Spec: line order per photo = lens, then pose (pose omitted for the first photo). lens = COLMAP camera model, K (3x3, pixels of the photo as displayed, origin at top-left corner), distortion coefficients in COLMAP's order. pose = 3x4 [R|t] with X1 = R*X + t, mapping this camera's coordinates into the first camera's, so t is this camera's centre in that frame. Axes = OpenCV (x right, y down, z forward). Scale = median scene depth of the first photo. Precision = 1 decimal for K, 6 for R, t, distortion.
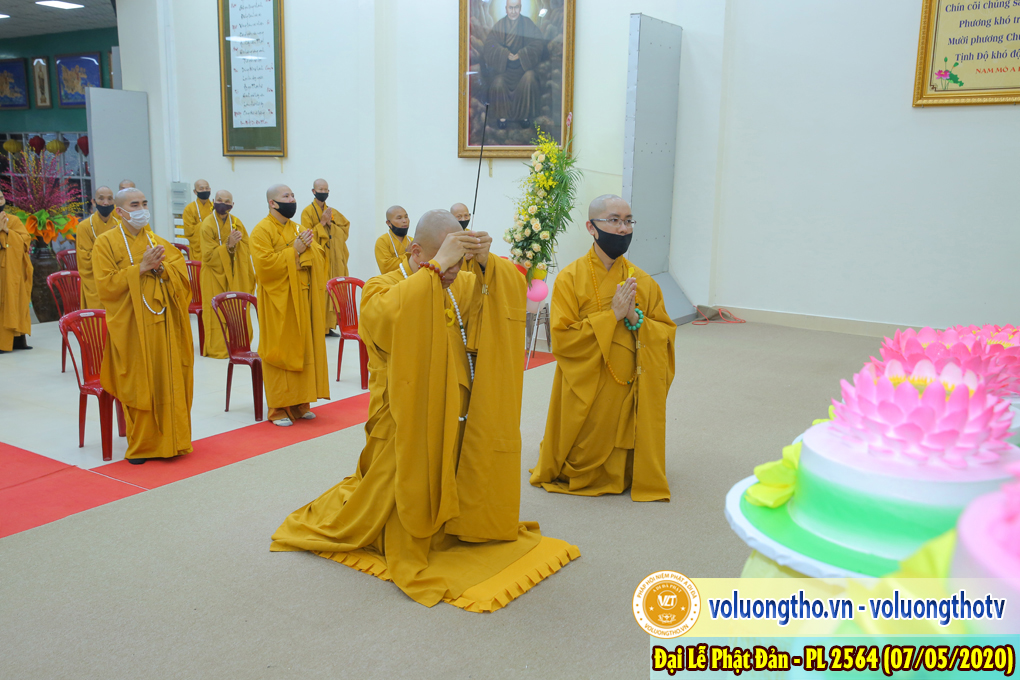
lens RADIAL K [[908.8, 0, 510.0], [0, 908.8, 340.0], [0, 0, 1]] dist [-0.021975, 0.010911]
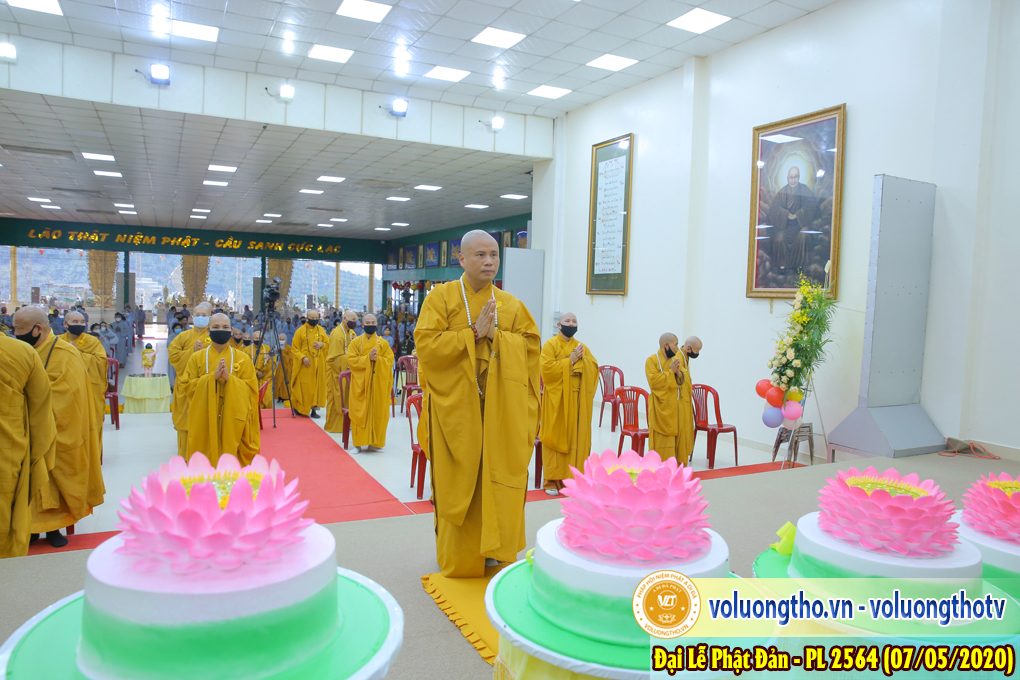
lens RADIAL K [[692.6, 0, 510.0], [0, 692.6, 340.0], [0, 0, 1]] dist [-0.109519, 0.086555]
pose [[0.876656, 0.045574, -0.478955, 0.129252], [-0.112796, 0.987227, -0.112519, -0.005004], [0.467709, 0.152664, 0.870599, 0.064699]]
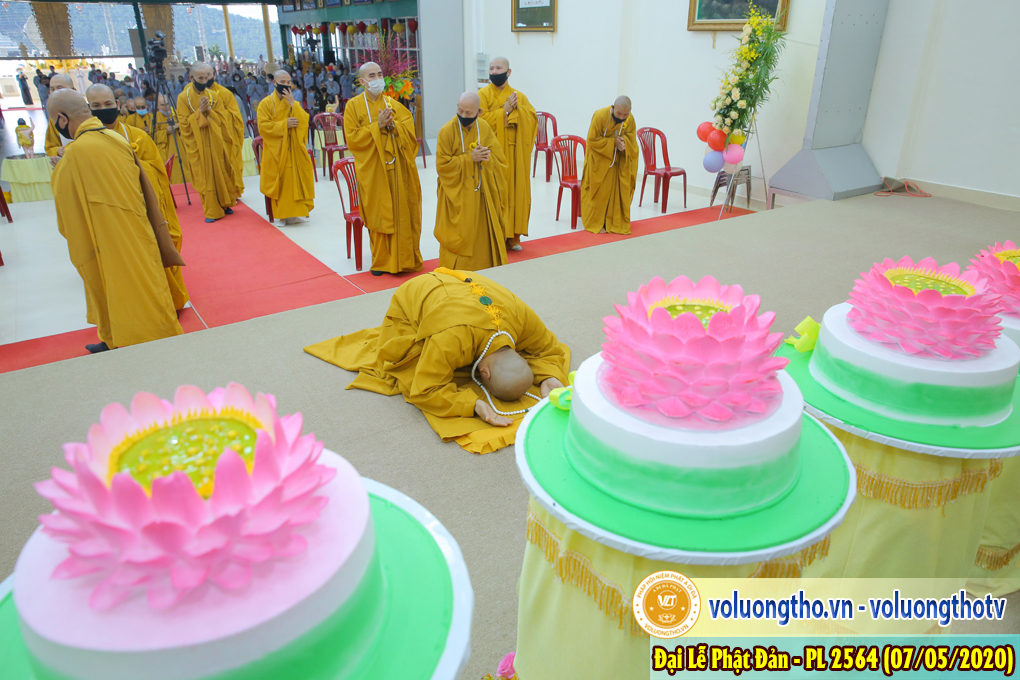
lens RADIAL K [[692.6, 0, 510.0], [0, 692.6, 340.0], [0, 0, 1]] dist [-0.109519, 0.086555]
pose [[0.927546, 0.135992, -0.348088, 0.100346], [-0.053435, 0.970130, 0.236628, -0.016139], [0.369870, -0.200883, 0.907107, 0.085193]]
